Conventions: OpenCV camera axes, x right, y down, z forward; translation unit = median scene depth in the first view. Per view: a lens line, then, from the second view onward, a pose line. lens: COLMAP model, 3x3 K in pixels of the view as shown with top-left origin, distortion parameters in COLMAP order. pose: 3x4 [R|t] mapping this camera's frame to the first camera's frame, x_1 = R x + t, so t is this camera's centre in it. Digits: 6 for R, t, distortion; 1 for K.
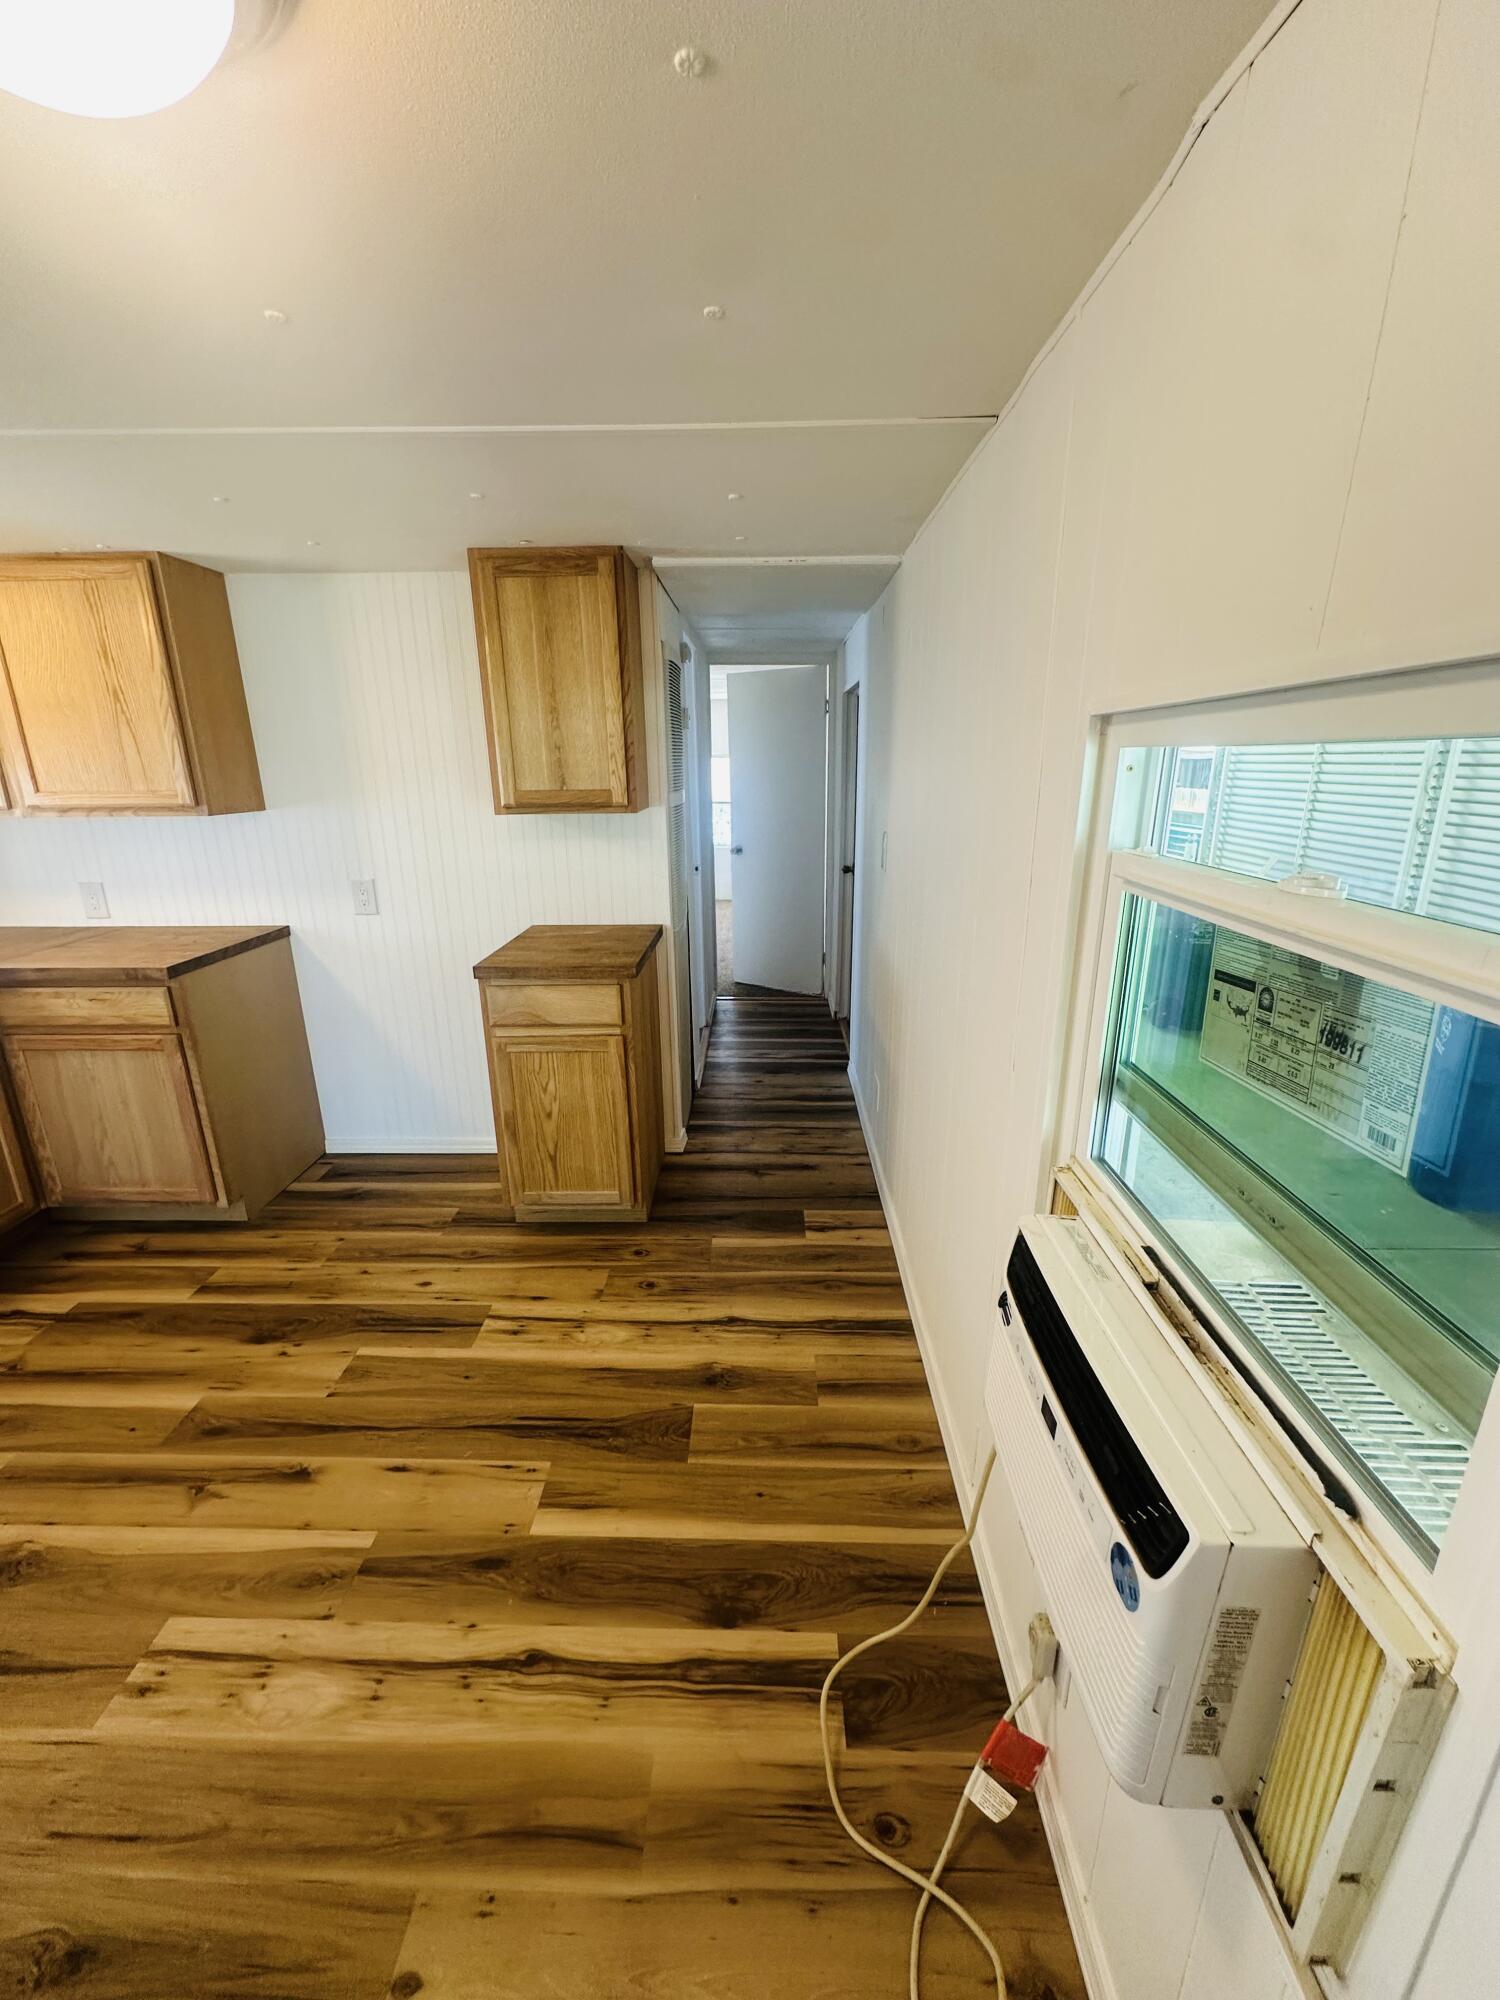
lens RADIAL K [[799.8, 0, 750.0], [0, 799.8, 1000.0], [0, 0, 1]] dist [-0.006755, 0.001069]
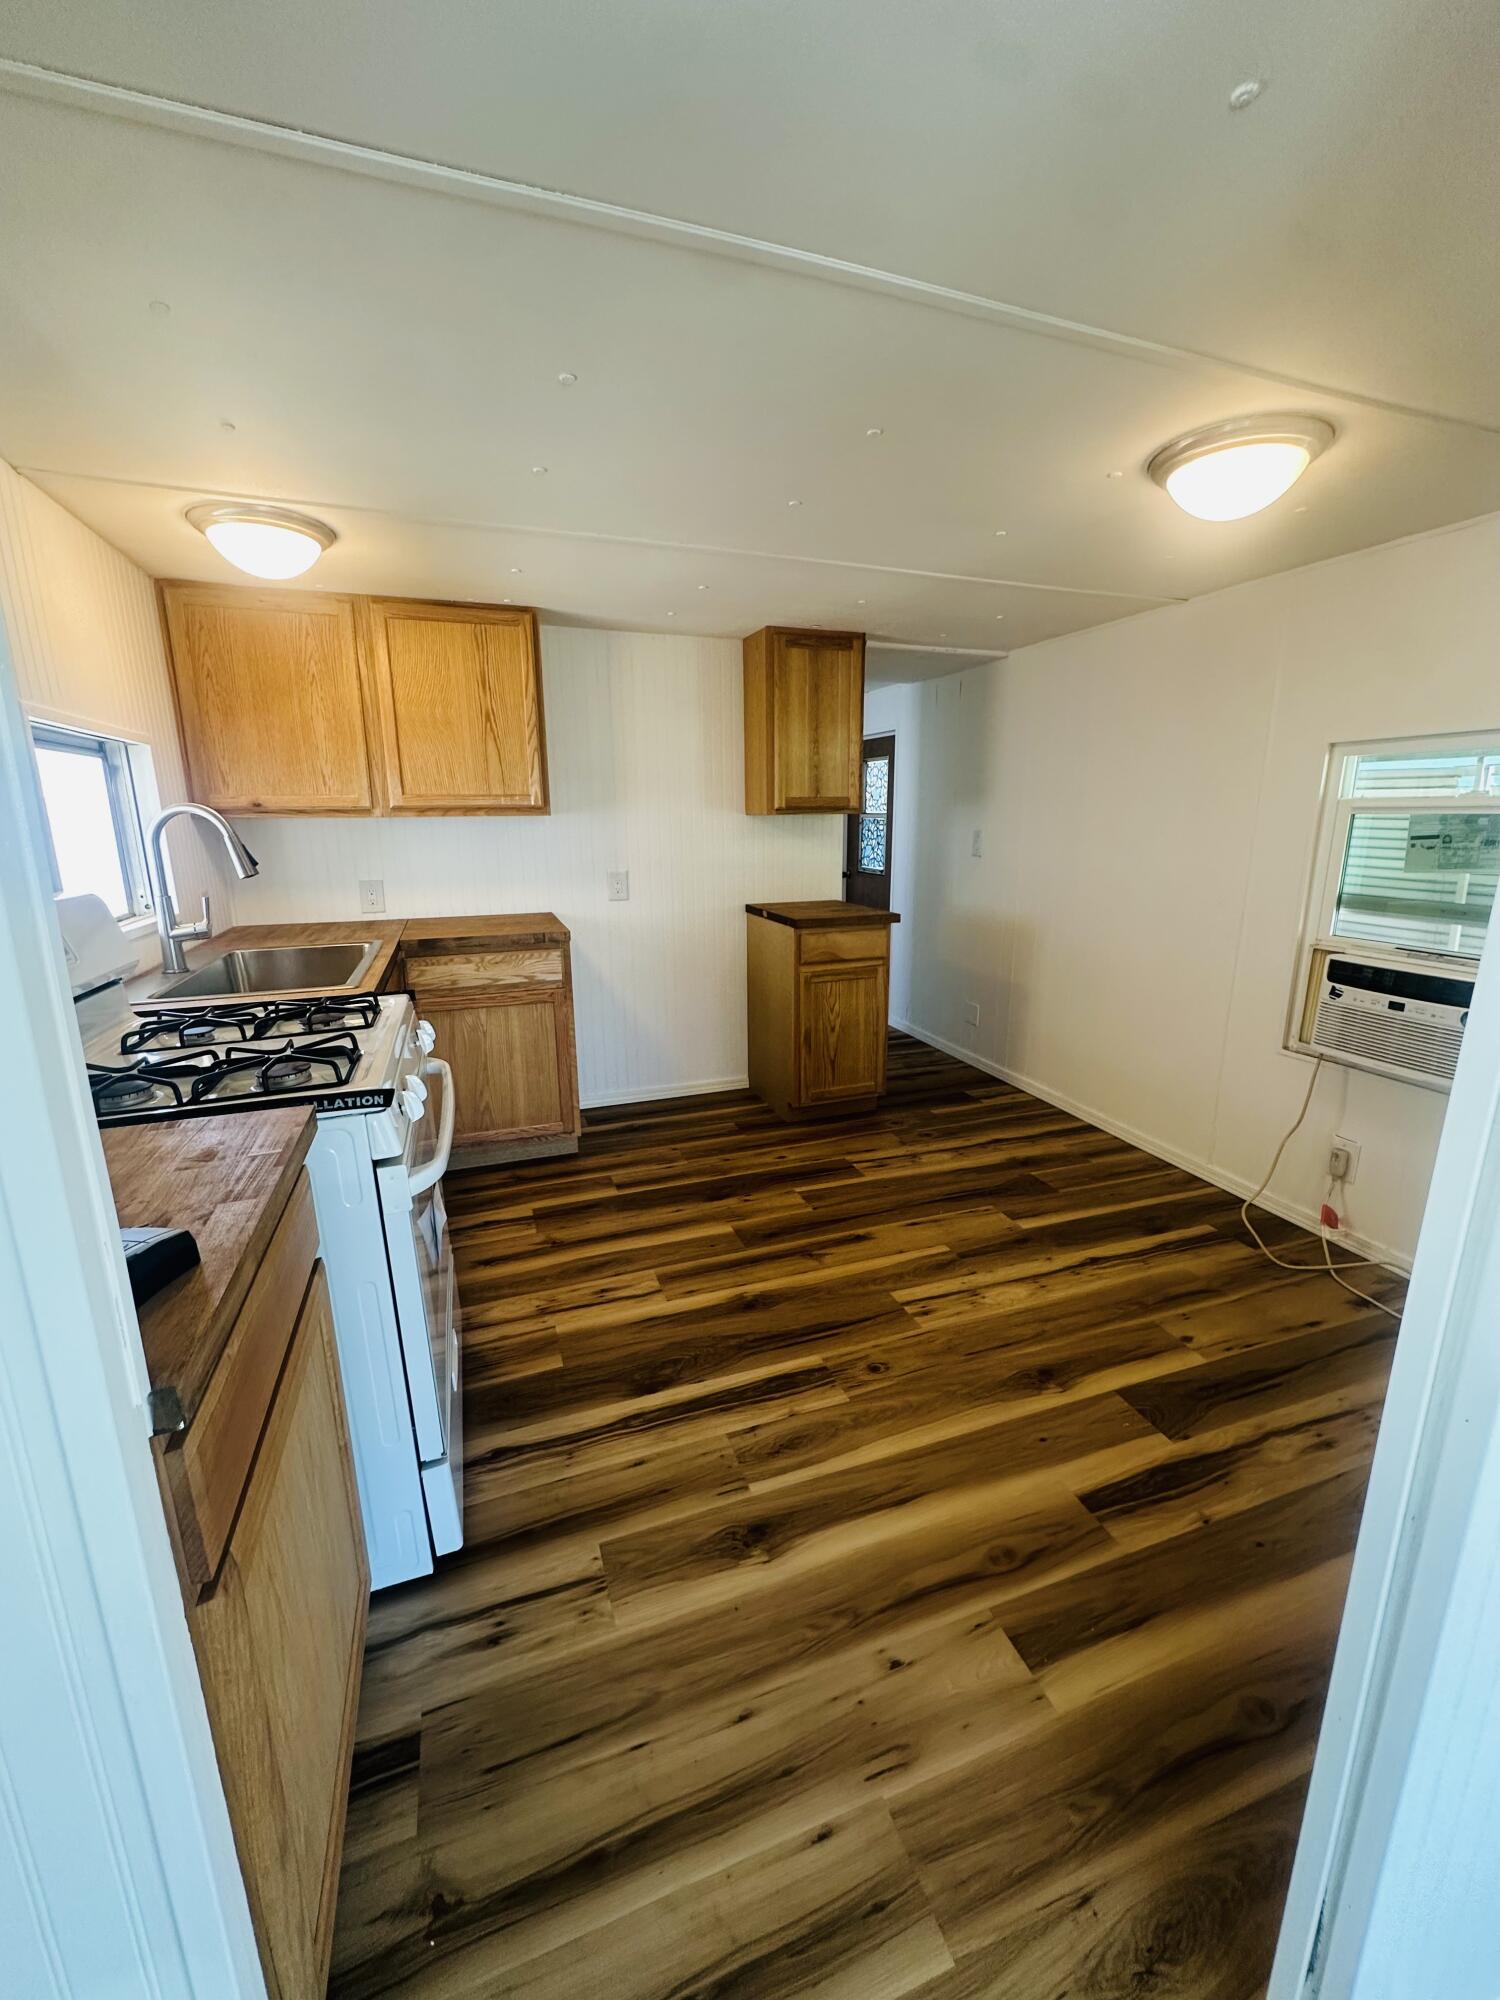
lens RADIAL K [[799.8, 0, 750.0], [0, 799.8, 1000.0], [0, 0, 1]] dist [-0.006755, 0.001069]
pose [[0.935870, -0.078099, 0.343582, -0.879343], [0.099559, 0.994003, -0.045238, 0.146332], [-0.337988, 0.076544, 0.938033, -0.253939]]
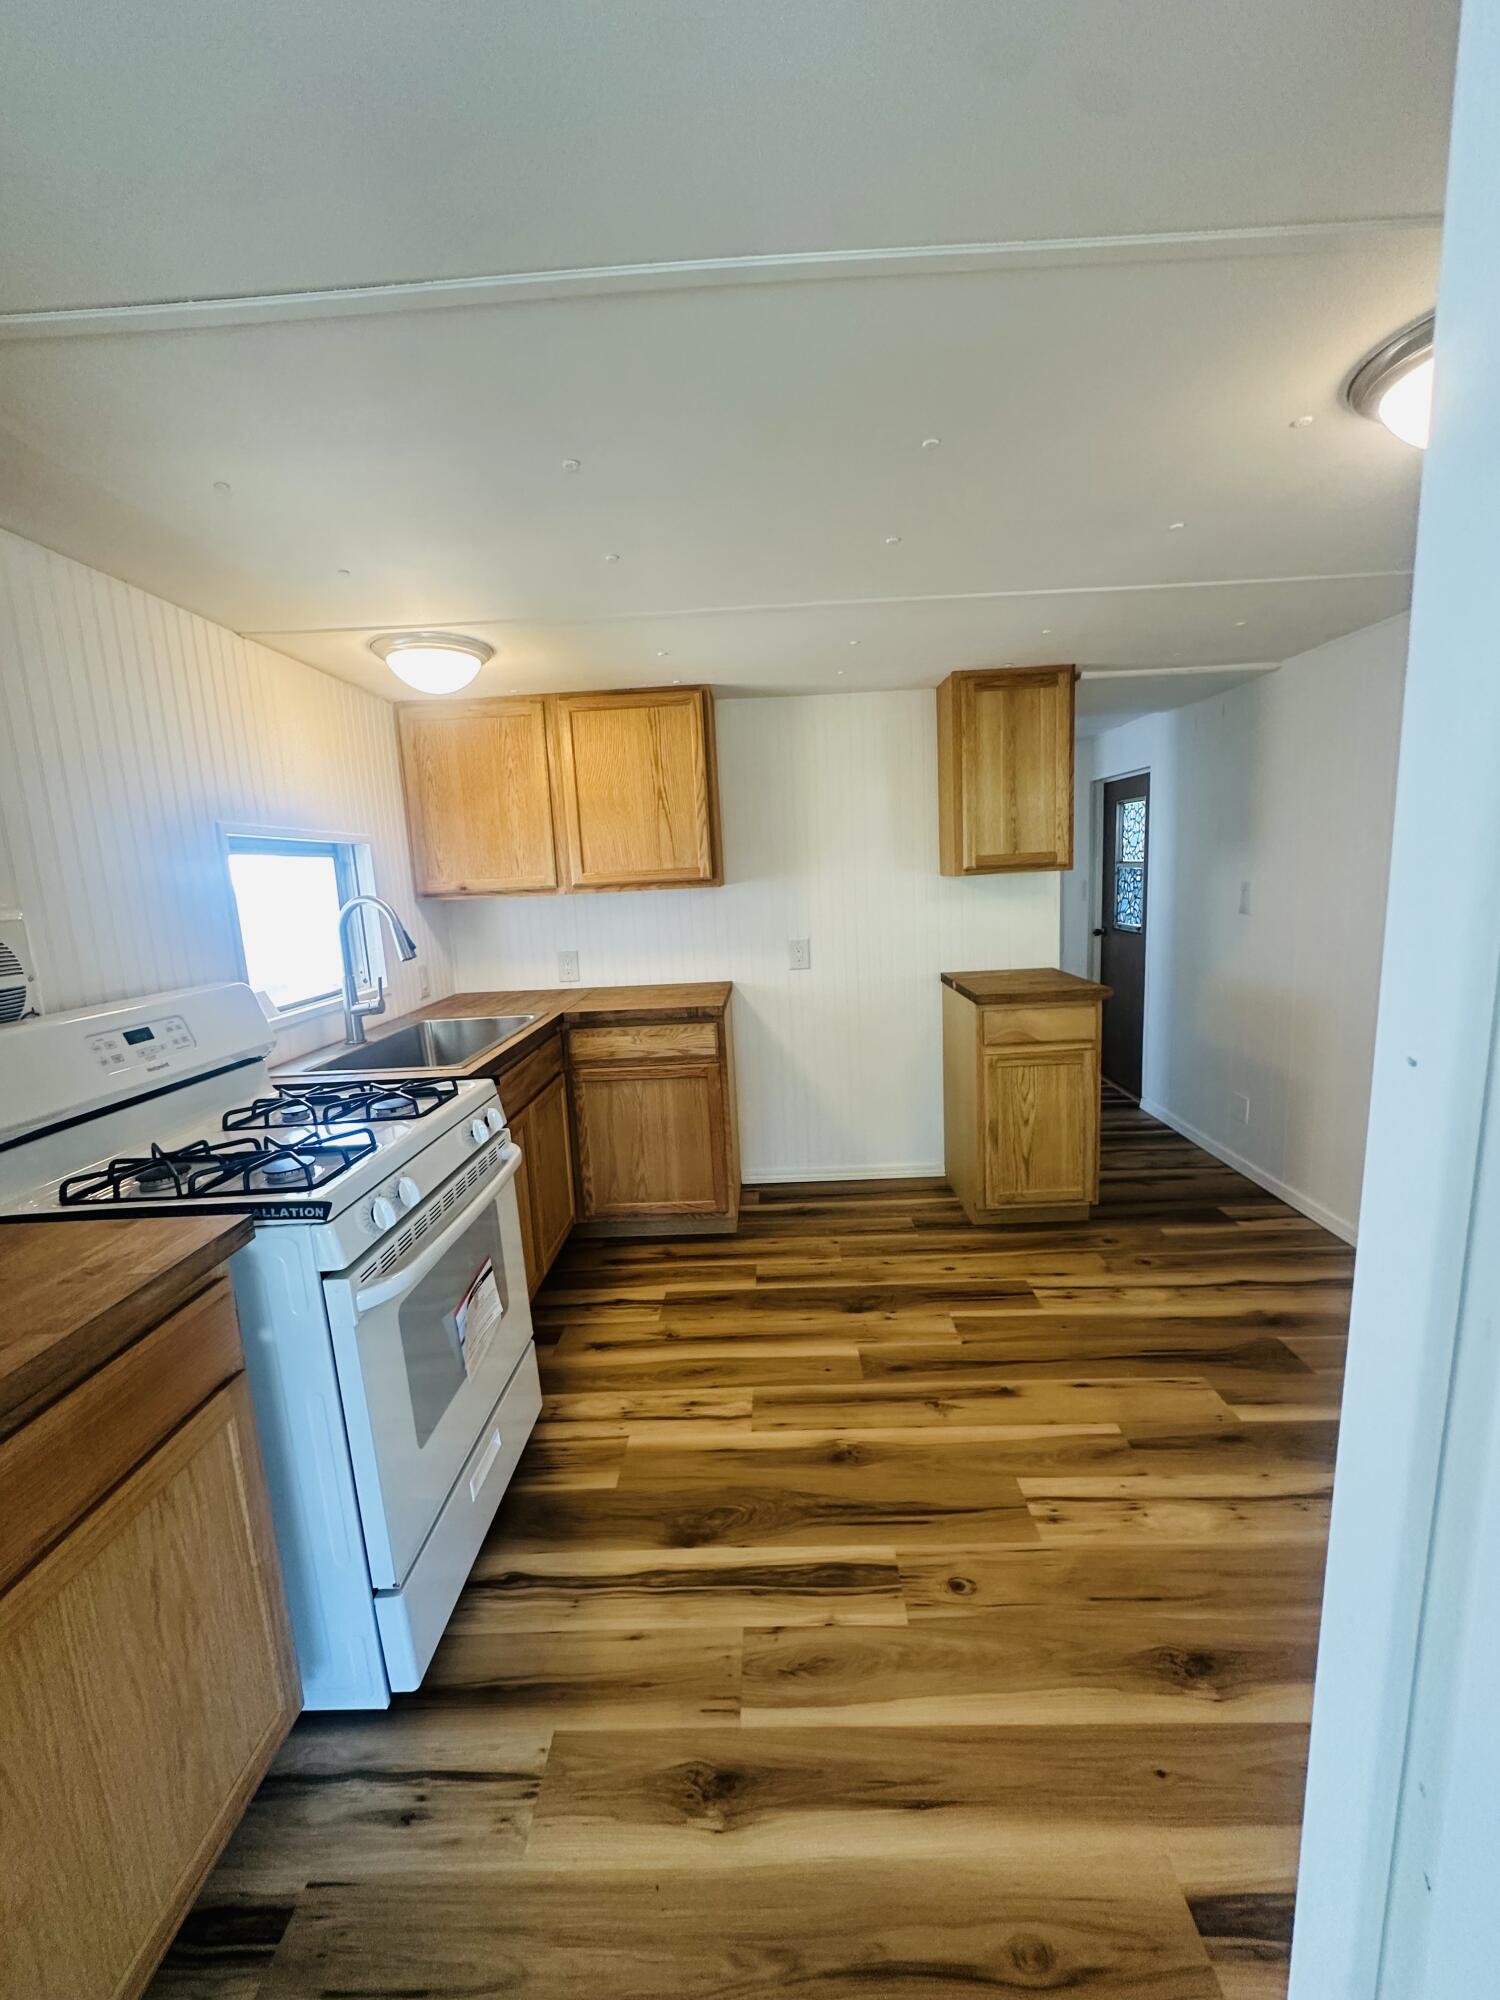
lens RADIAL K [[799.8, 0, 750.0], [0, 799.8, 1000.0], [0, 0, 1]] dist [-0.006755, 0.001069]
pose [[0.999095, -0.039640, -0.015412, -0.650960], [0.037322, 0.990911, -0.129242, 0.106413], [0.020395, 0.128549, 0.991493, -0.203499]]
